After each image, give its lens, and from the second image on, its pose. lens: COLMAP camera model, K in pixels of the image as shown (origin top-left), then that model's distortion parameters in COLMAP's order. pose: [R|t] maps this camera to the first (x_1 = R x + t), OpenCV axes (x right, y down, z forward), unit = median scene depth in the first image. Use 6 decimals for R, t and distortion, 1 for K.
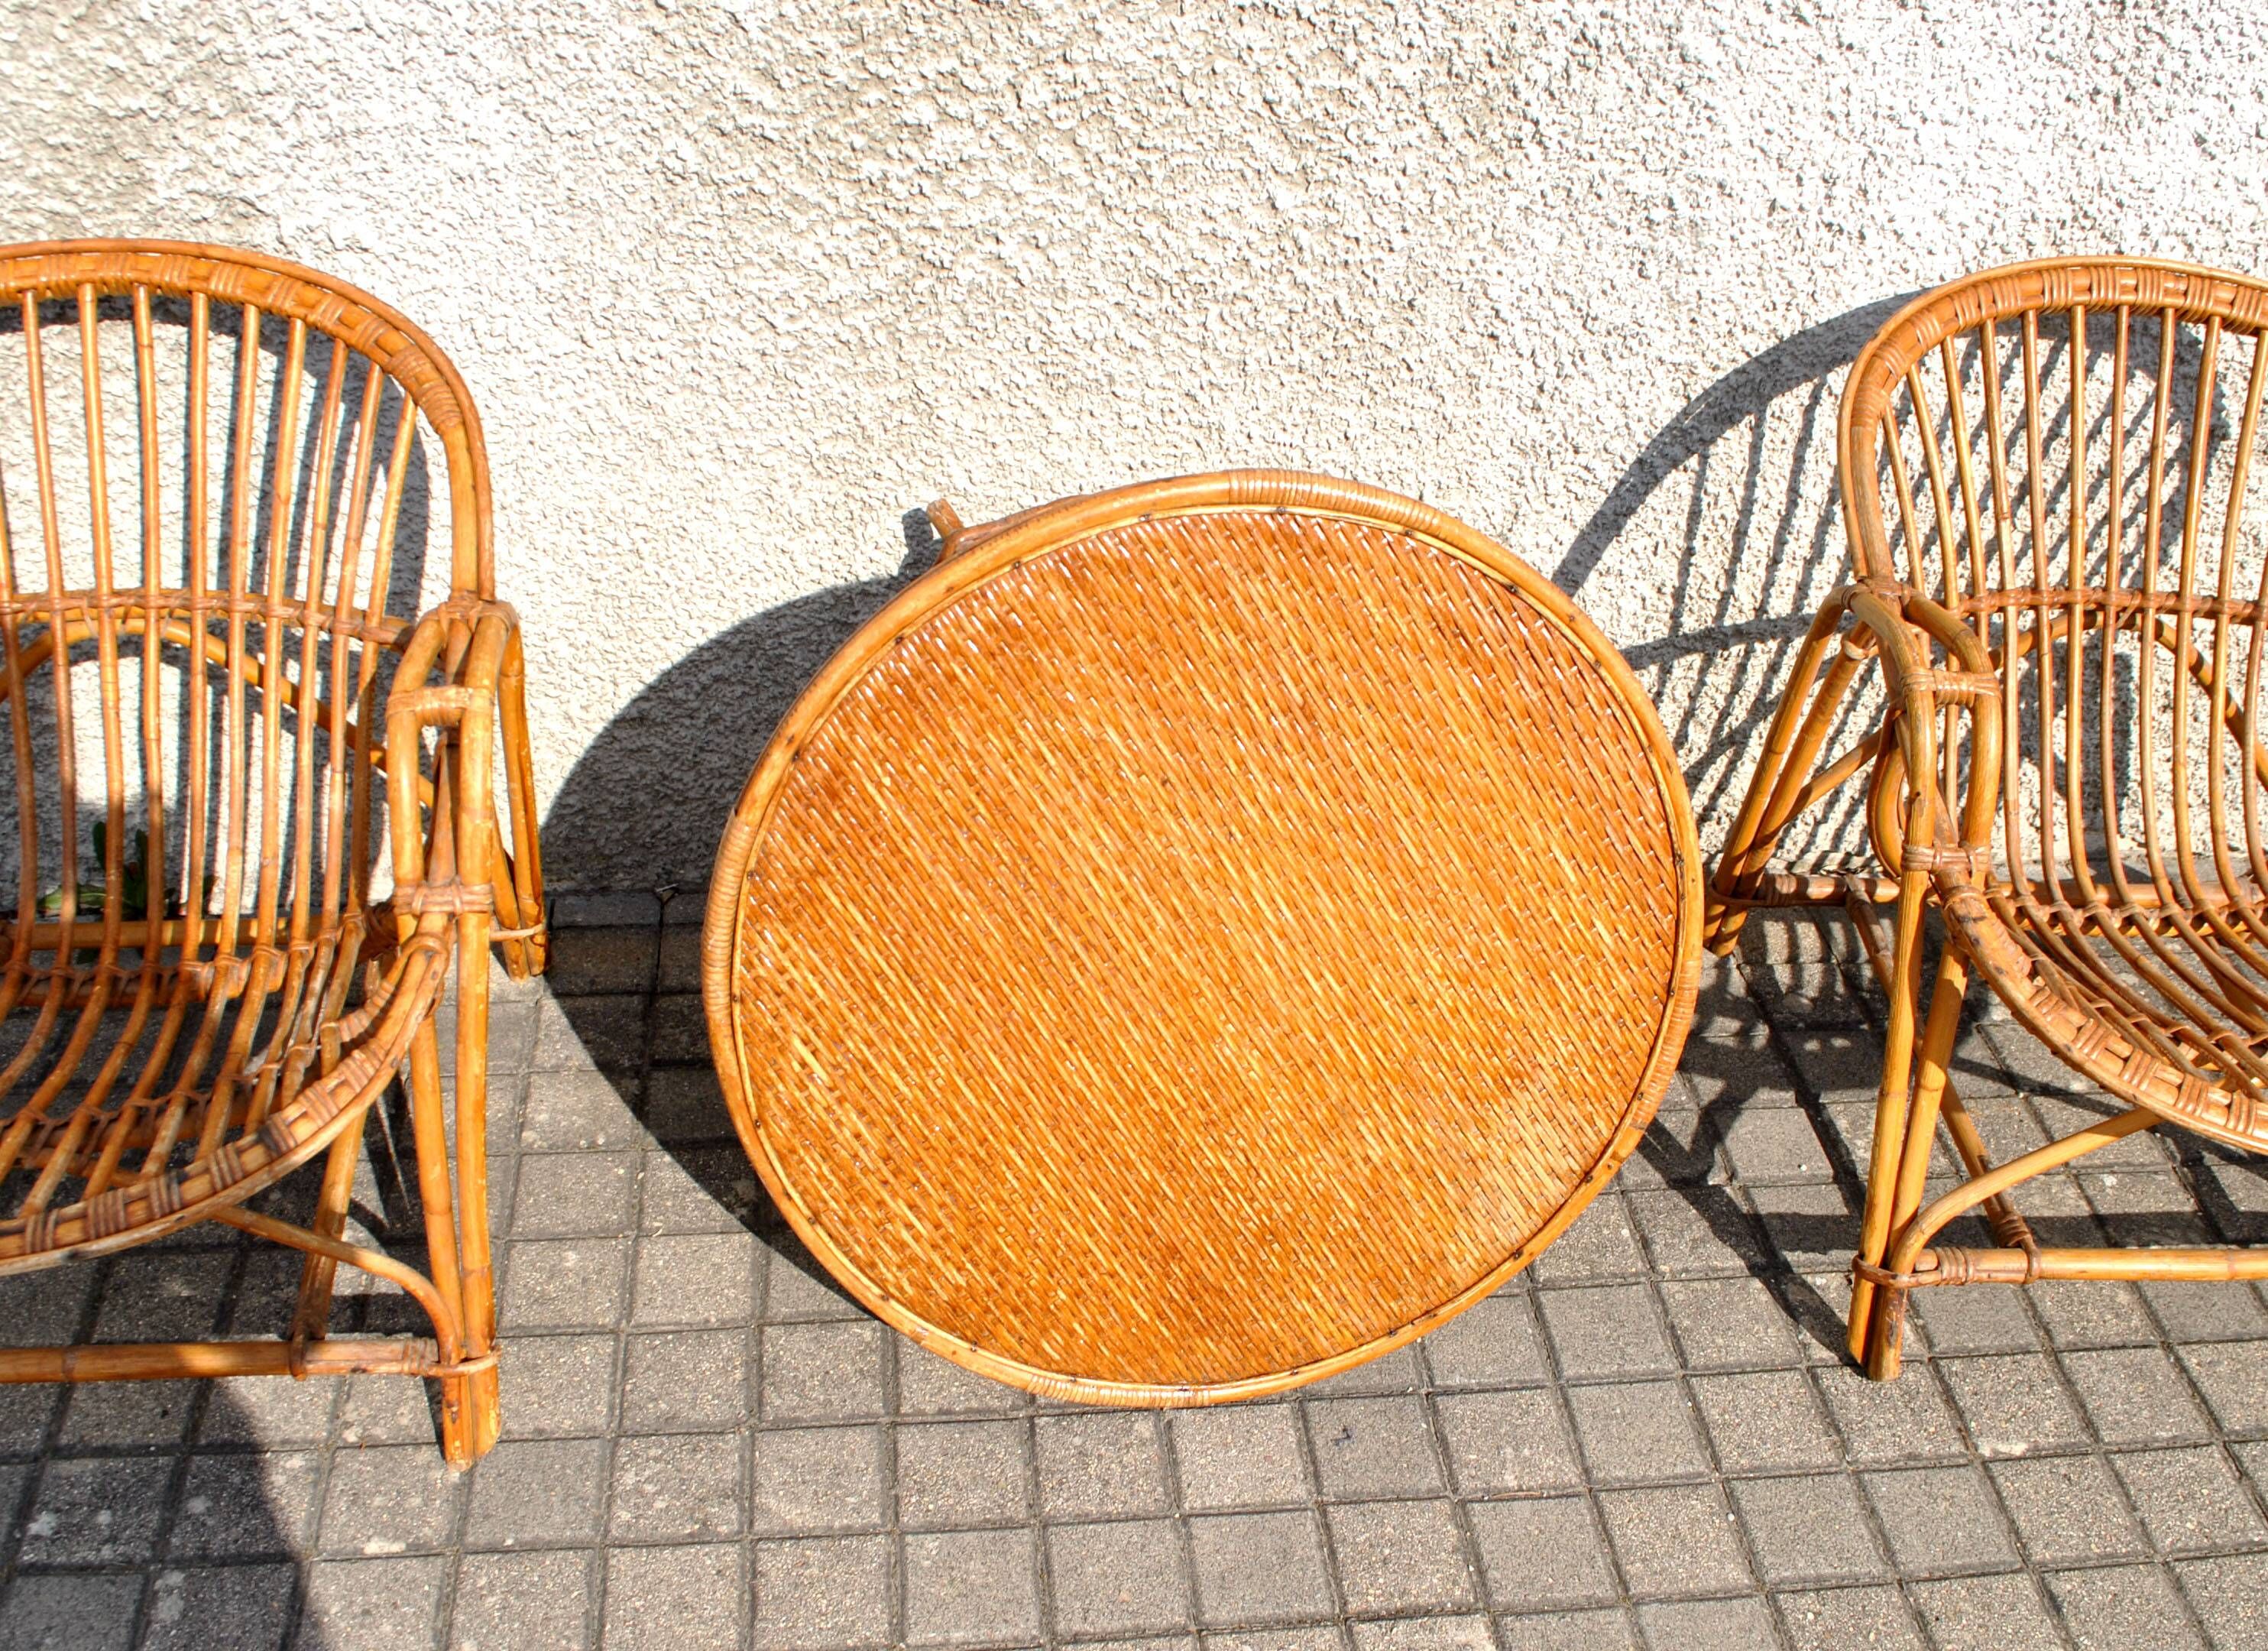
lens RADIAL K [[2385.5, 0, 1182.7], [0, 2385.5, 914.0], [0, 0, 1]] dist [-0.085878, 0.000000]
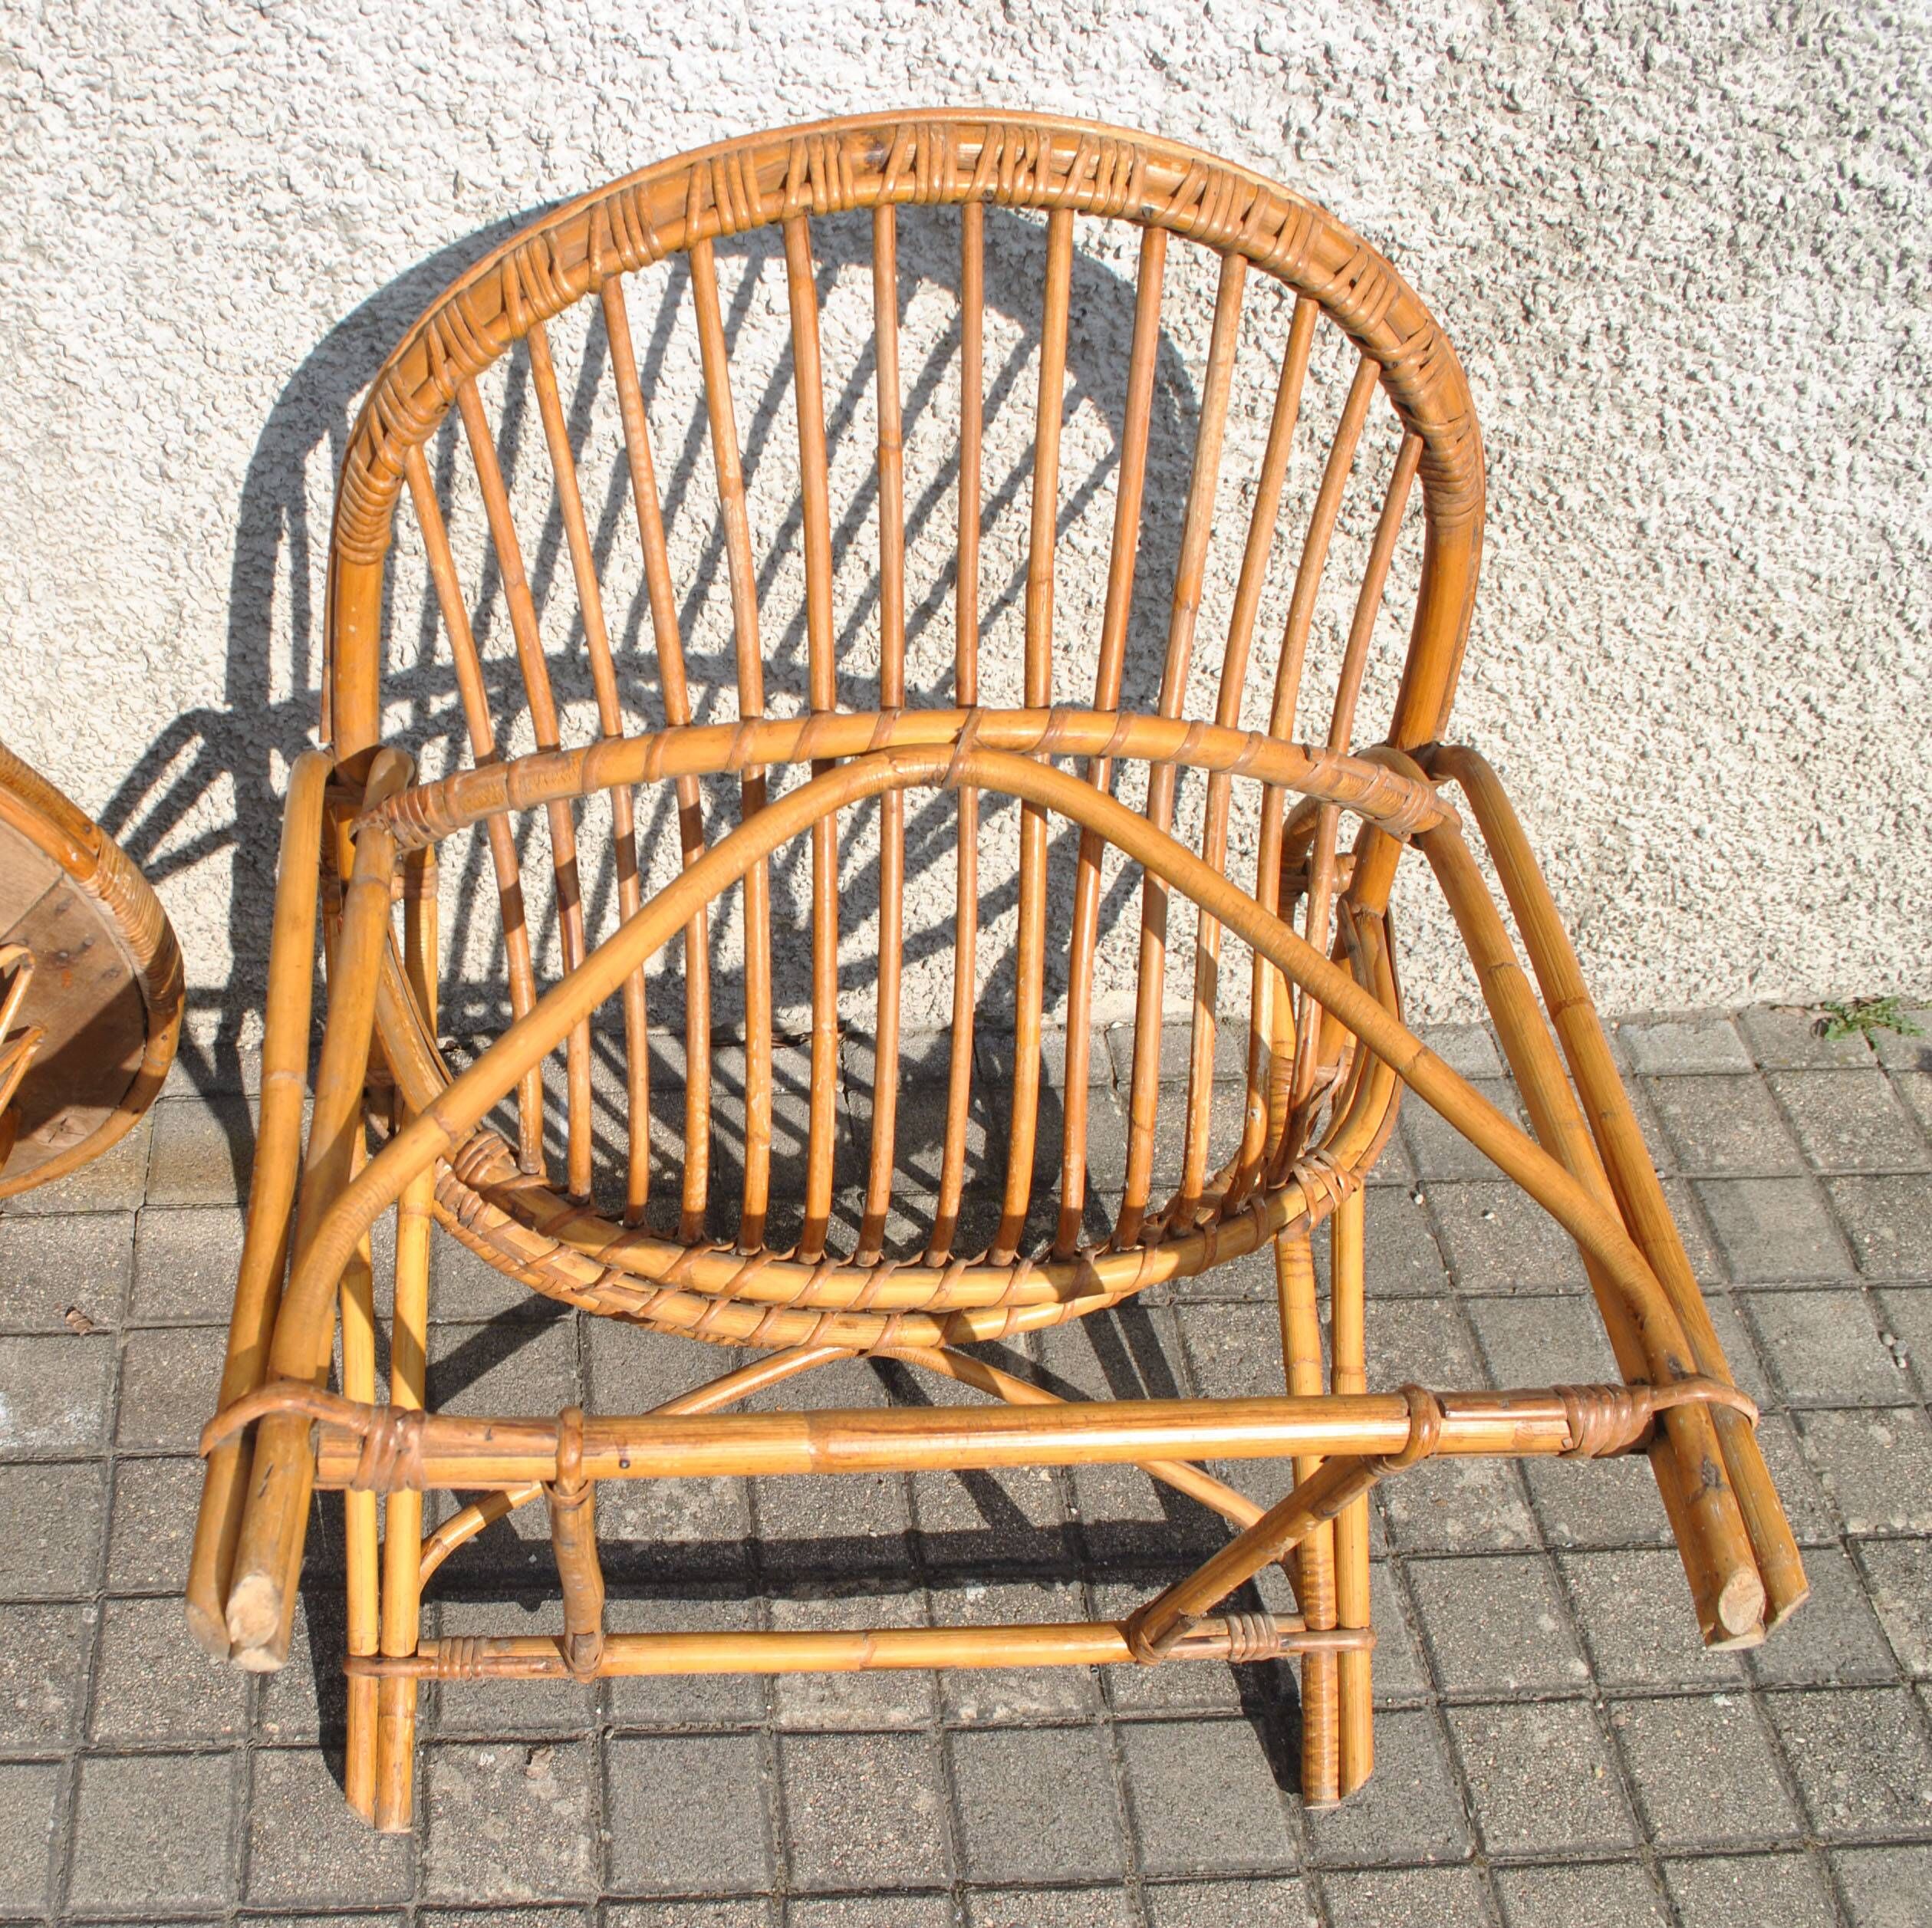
lens RADIAL K [[2383.9, 0, 600.8], [0, 2383.9, 1031.5], [0, 0, 1]] dist [-0.081348, 0.000000]
pose [[0.995915, 0.032032, -0.084428, 0.369698], [-0.016209, 0.983197, 0.181828, -0.200393], [0.088833, -0.179717, 0.979699, 0.348790]]
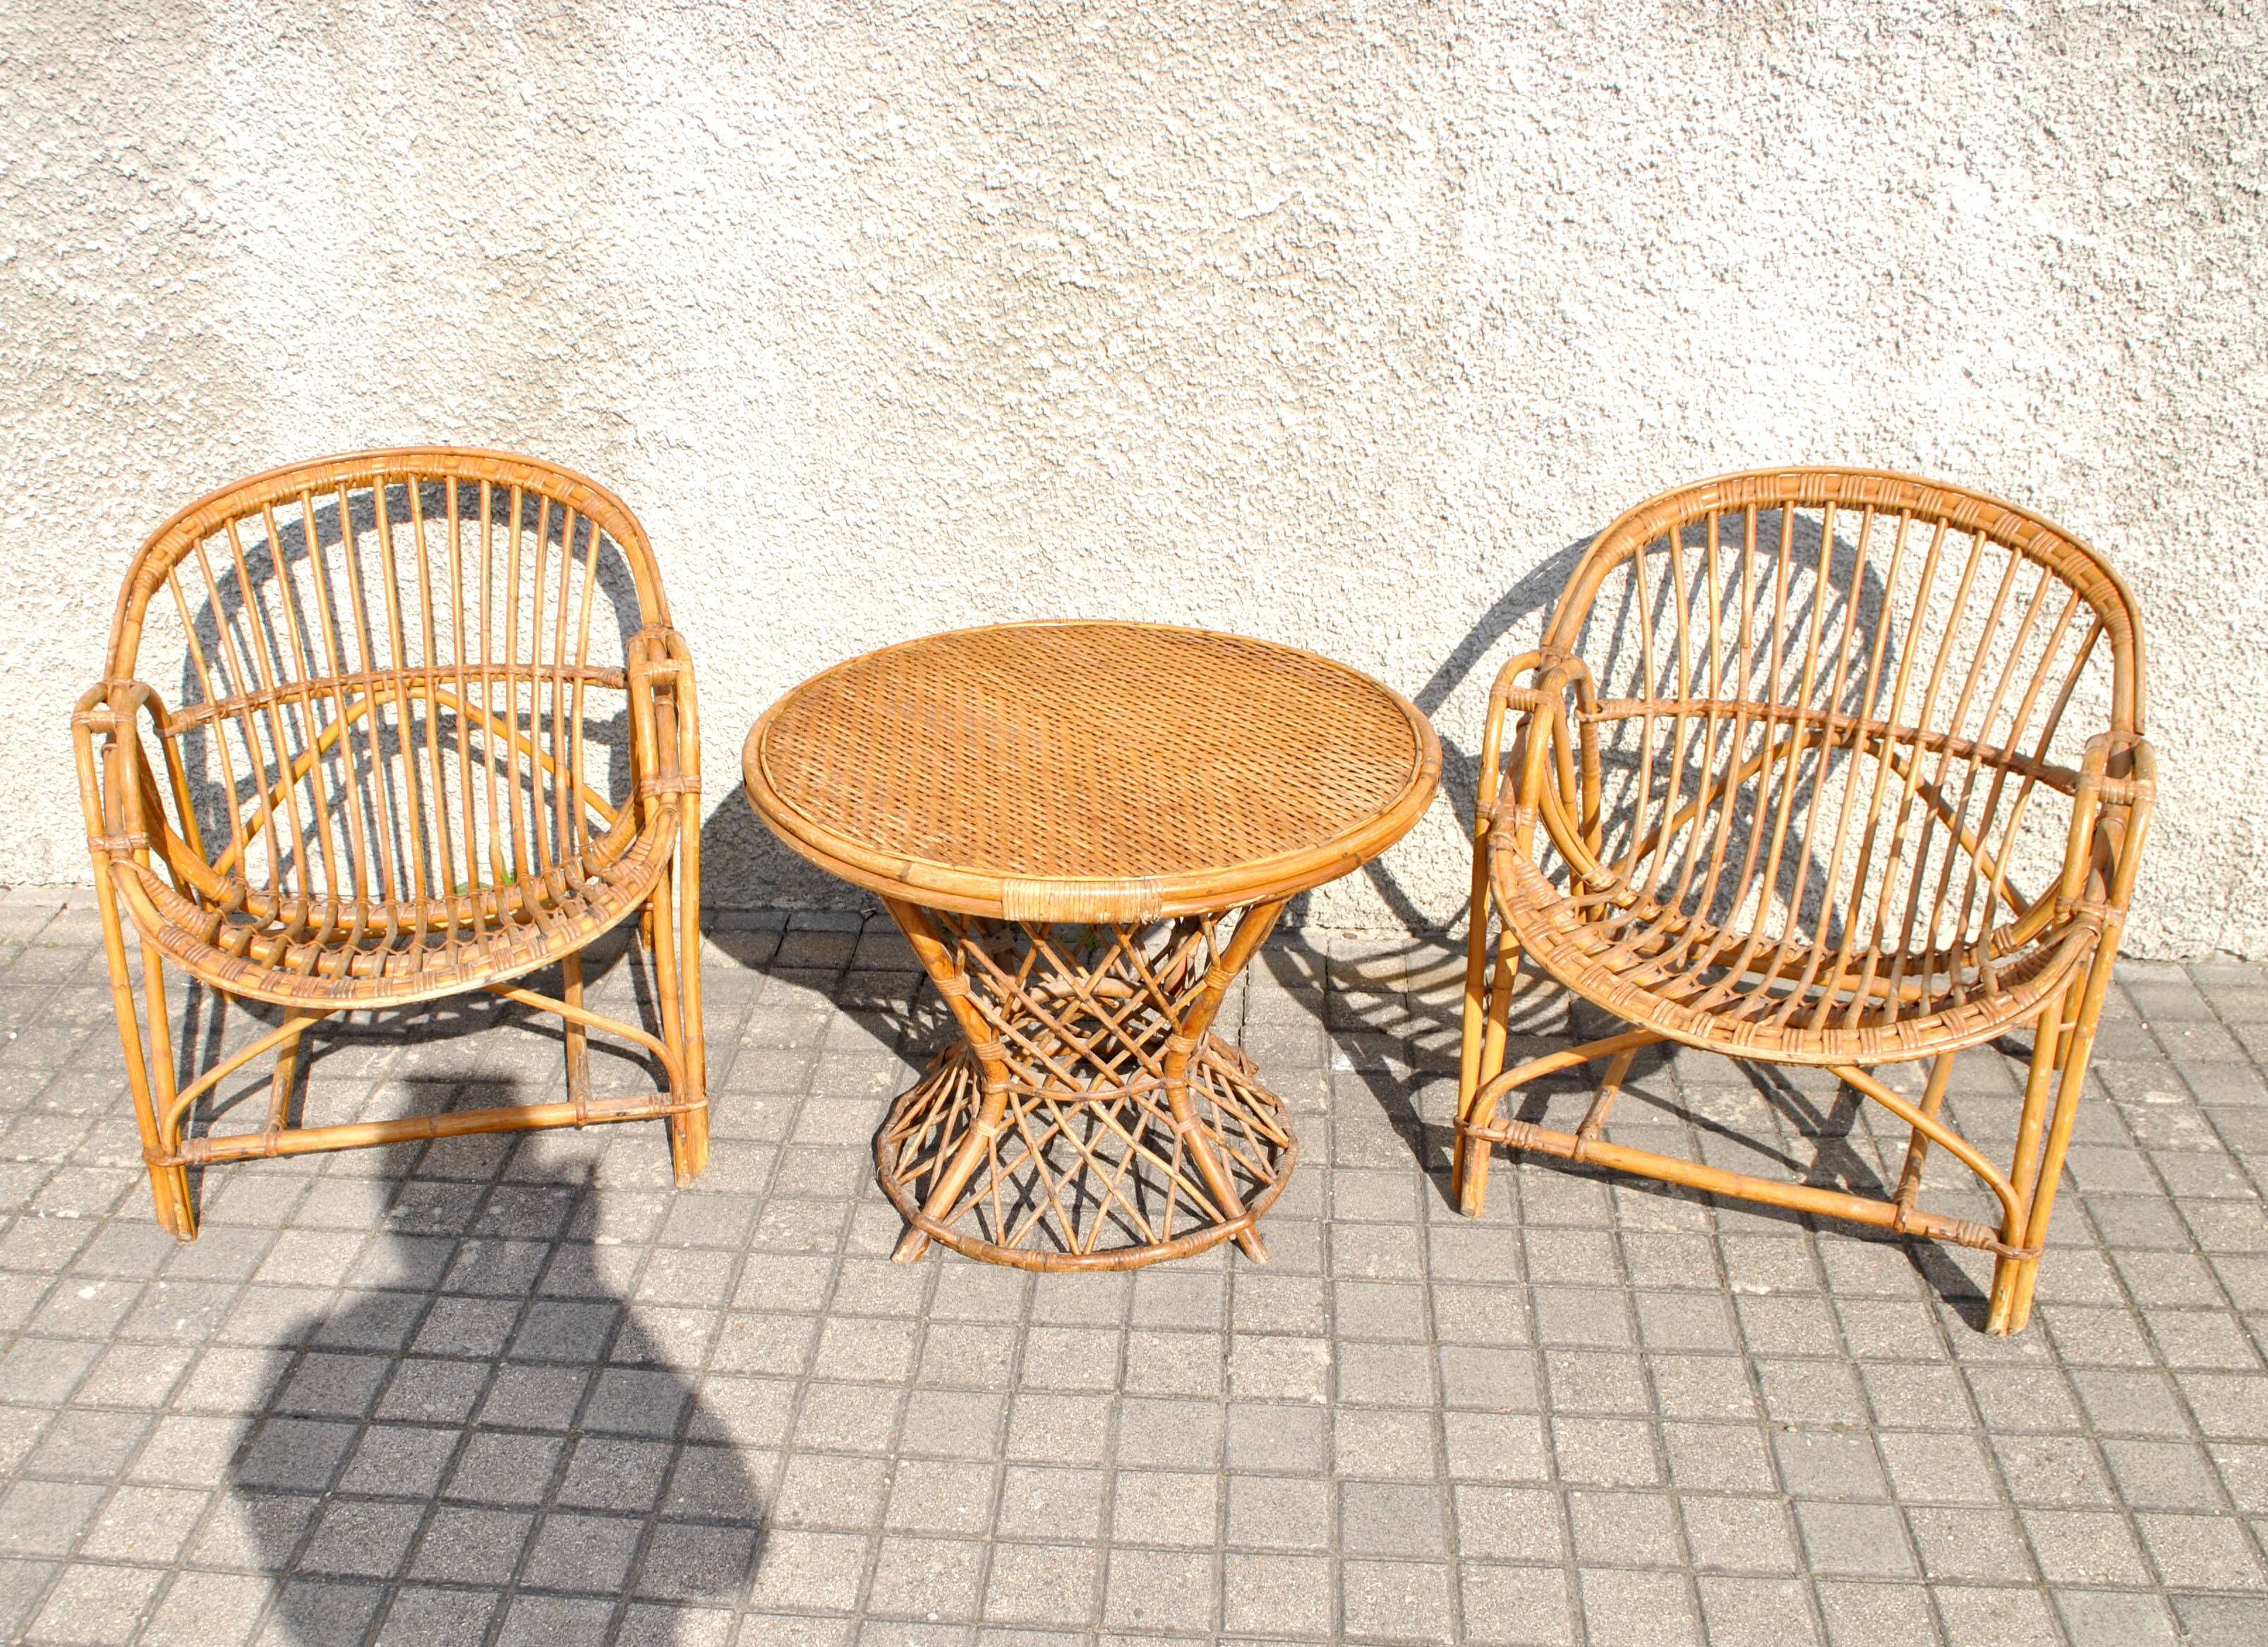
lens RADIAL K [[2342.8, 0, 1039.3], [0, 2342.8, 926.8], [0, 0, 1]] dist [-0.081983, 0.000000]
pose [[0.974124, 0.038066, -0.222785, 0.231614], [-0.073779, 0.985273, -0.154251, 0.248293], [0.213632, 0.166696, 0.962587, -0.381560]]
